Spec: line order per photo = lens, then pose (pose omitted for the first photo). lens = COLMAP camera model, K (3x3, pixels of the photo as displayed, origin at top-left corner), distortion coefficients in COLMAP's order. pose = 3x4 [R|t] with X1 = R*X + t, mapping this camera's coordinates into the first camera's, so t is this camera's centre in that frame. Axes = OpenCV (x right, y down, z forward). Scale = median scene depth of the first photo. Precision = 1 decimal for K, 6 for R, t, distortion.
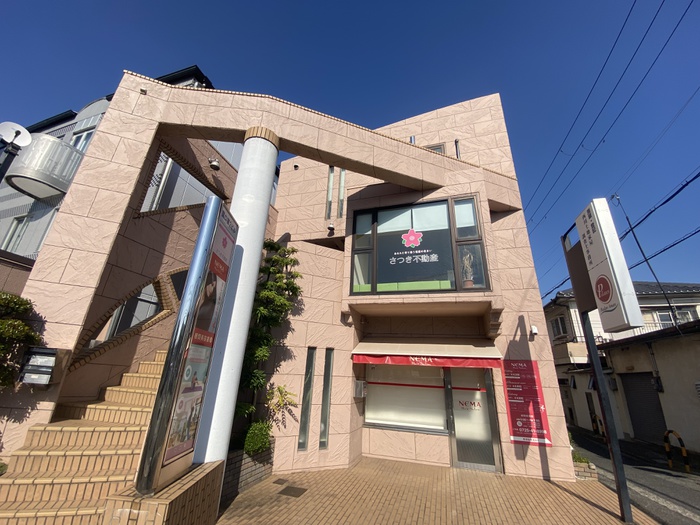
lens RADIAL K [[289.5, 0, 348.2], [0, 289.5, 258.7], [0, 0, 1]] dist [-0.031665, -0.000170]
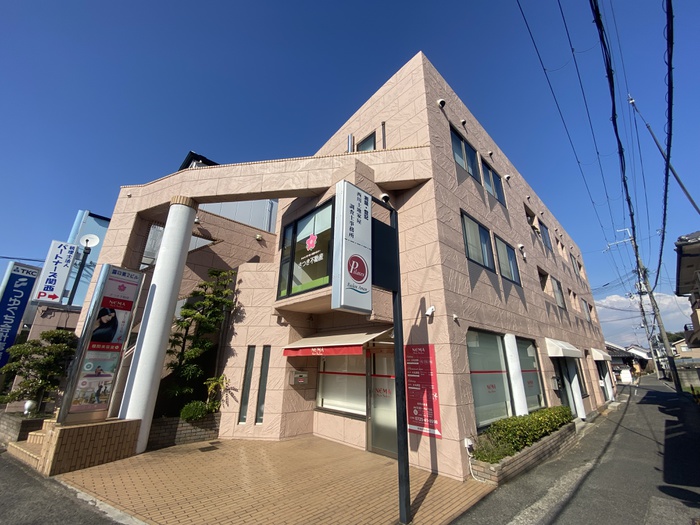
lens RADIAL K [[284.0, 0, 350.0], [0, 284.0, 262.5], [0, 0, 1]] dist [-0.030486, -0.000143]
pose [[0.875101, -0.199146, -0.441067, 0.897119], [0.209715, 0.977437, -0.025236, 0.070986], [0.436140, -0.070415, 0.897119, 0.095314]]
